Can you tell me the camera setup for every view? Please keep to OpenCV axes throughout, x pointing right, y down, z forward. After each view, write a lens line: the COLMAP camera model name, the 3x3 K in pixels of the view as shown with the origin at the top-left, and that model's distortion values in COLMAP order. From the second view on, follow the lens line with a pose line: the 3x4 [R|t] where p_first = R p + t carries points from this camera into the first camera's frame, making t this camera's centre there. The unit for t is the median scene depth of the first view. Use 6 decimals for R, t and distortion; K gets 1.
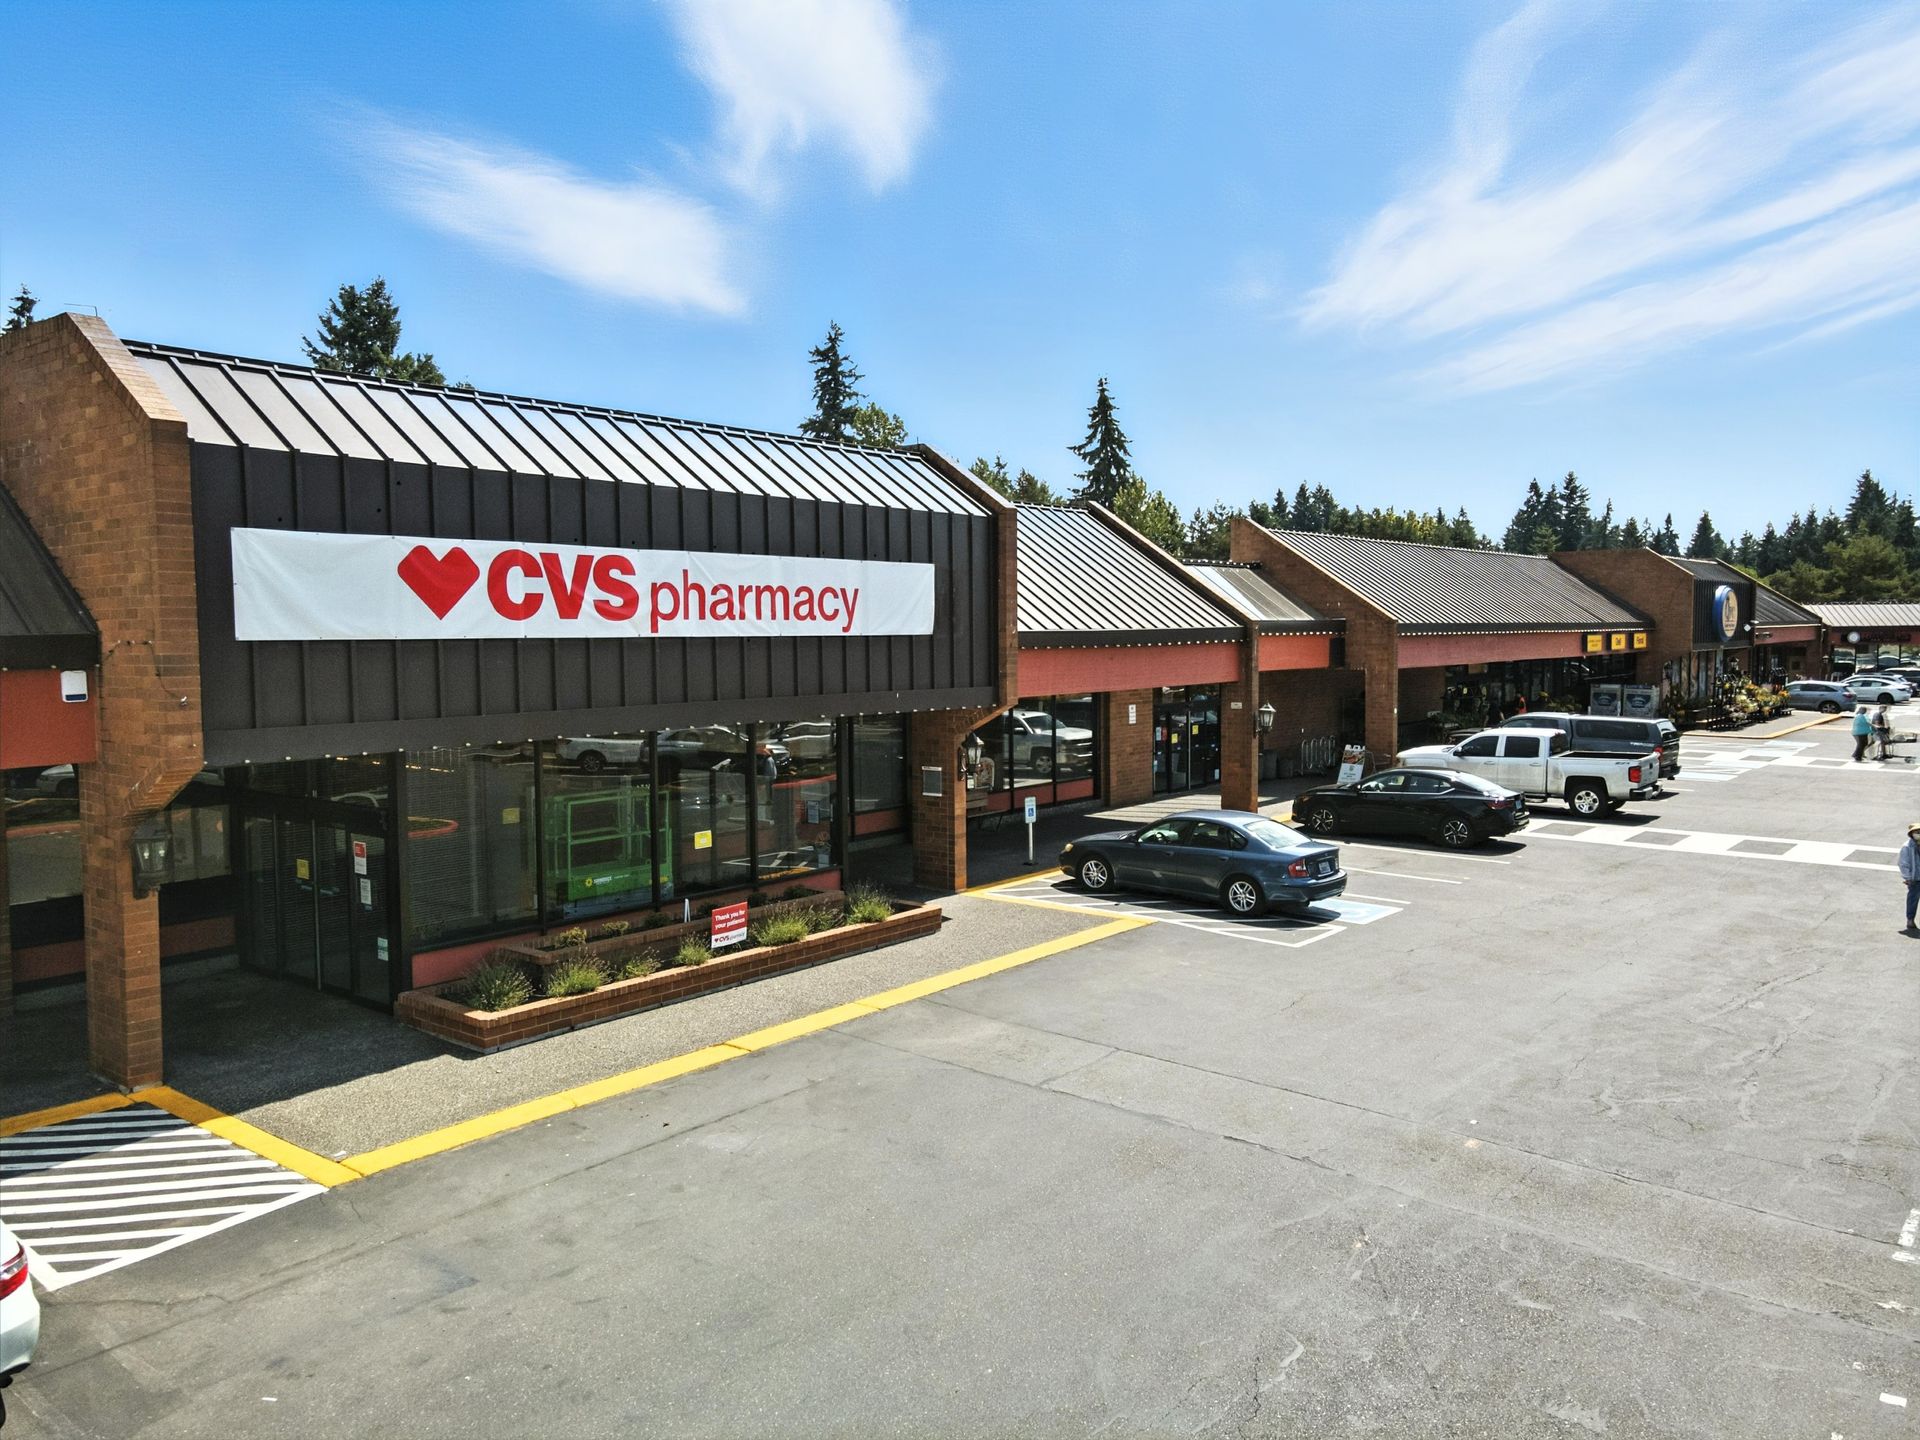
lens RADIAL K [[1400.9, 0, 958.5], [0, 1400.9, 720.8], [0, 0, 1]] dist [0.036012, 0.012236]
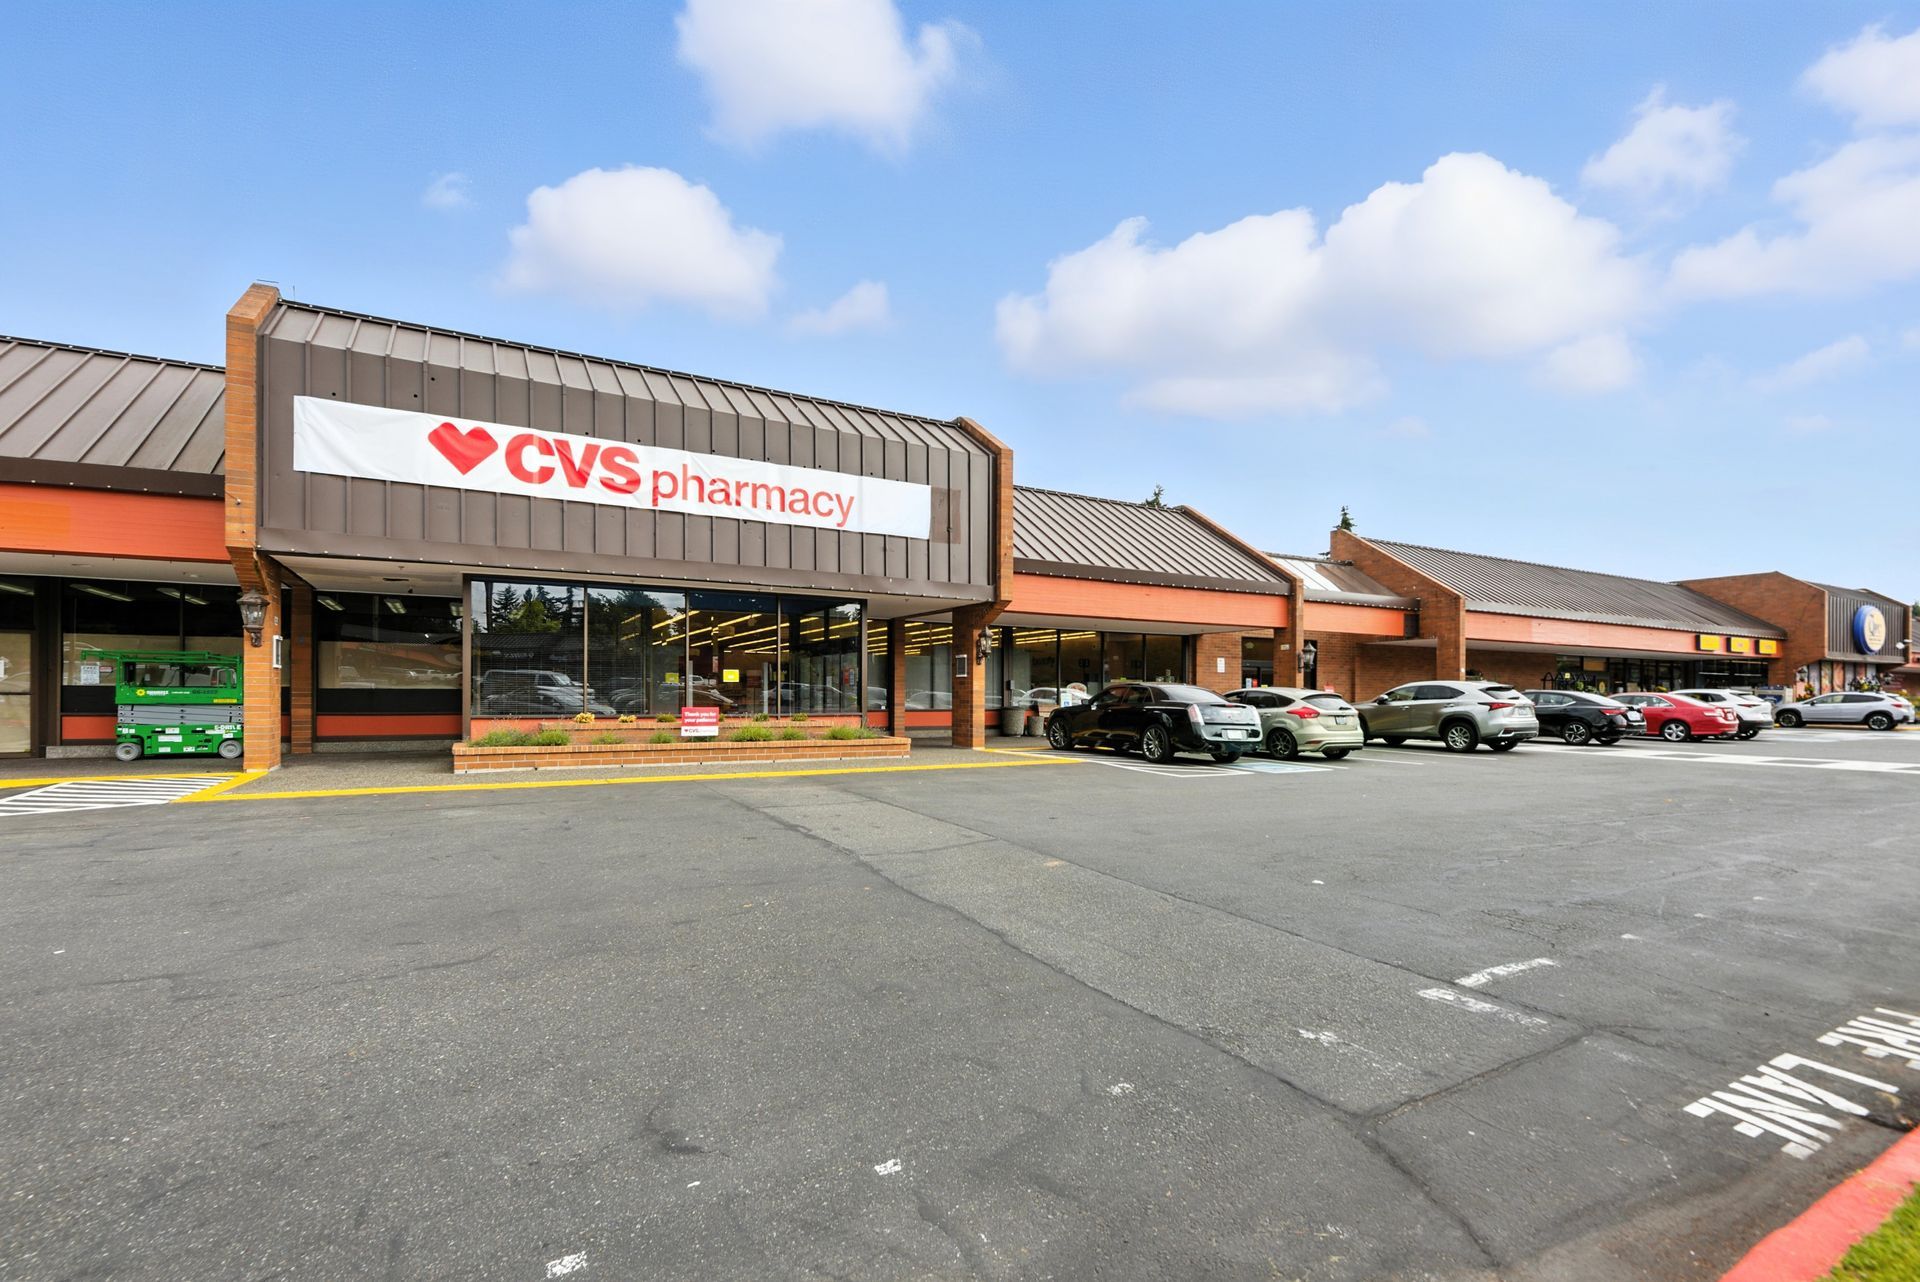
lens RADIAL K [[851.8, 0, 937.4], [0, 851.8, 697.1], [0, 0, 1]] dist [-0.000008, -0.000396]
pose [[0.929752, 0.012104, -0.367987, 0.358009], [-0.034493, 0.997927, -0.054324, 0.162857], [0.366567, 0.063201, 0.928243, 0.332195]]
